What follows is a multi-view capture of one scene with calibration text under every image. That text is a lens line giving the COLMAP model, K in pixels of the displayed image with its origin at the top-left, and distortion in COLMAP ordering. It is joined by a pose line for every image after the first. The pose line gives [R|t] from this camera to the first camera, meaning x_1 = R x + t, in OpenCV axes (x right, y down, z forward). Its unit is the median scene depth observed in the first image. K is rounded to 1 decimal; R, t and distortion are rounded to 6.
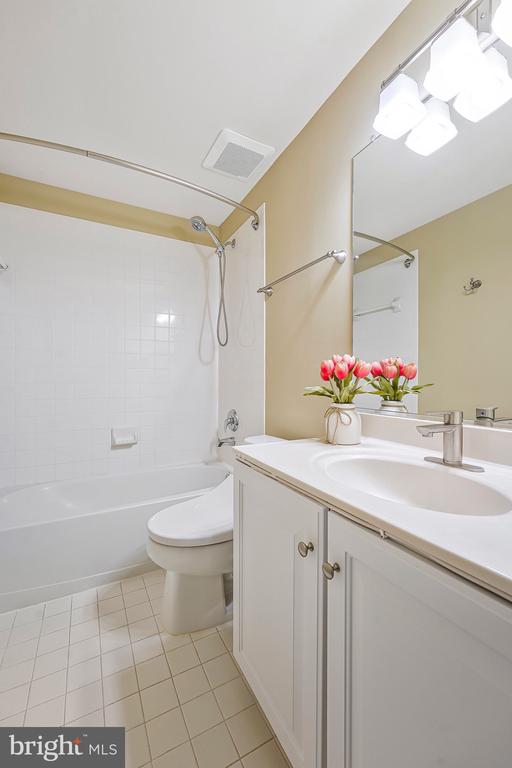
lens RADIAL K [[305.6, 0, 252.5], [0, 305.6, 383.3], [0, 0, 1]] dist [0.000202, 0.000318]
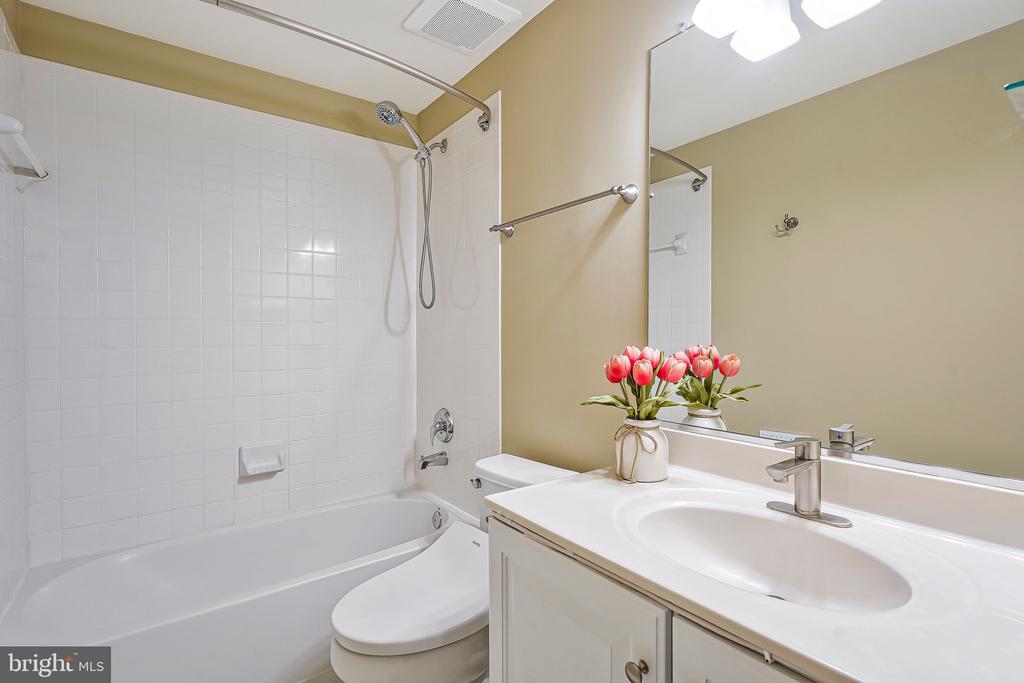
lens RADIAL K [[480.1, 0, 512.0], [0, 480.1, 341.5], [0, 0, 1]] dist [0.000281, -0.000169]
pose [[0.987785, -0.008422, 0.155598, -0.135132], [0.007161, 0.999937, 0.008663, -0.104042], [-0.155661, -0.007443, 0.987782, 0.000472]]
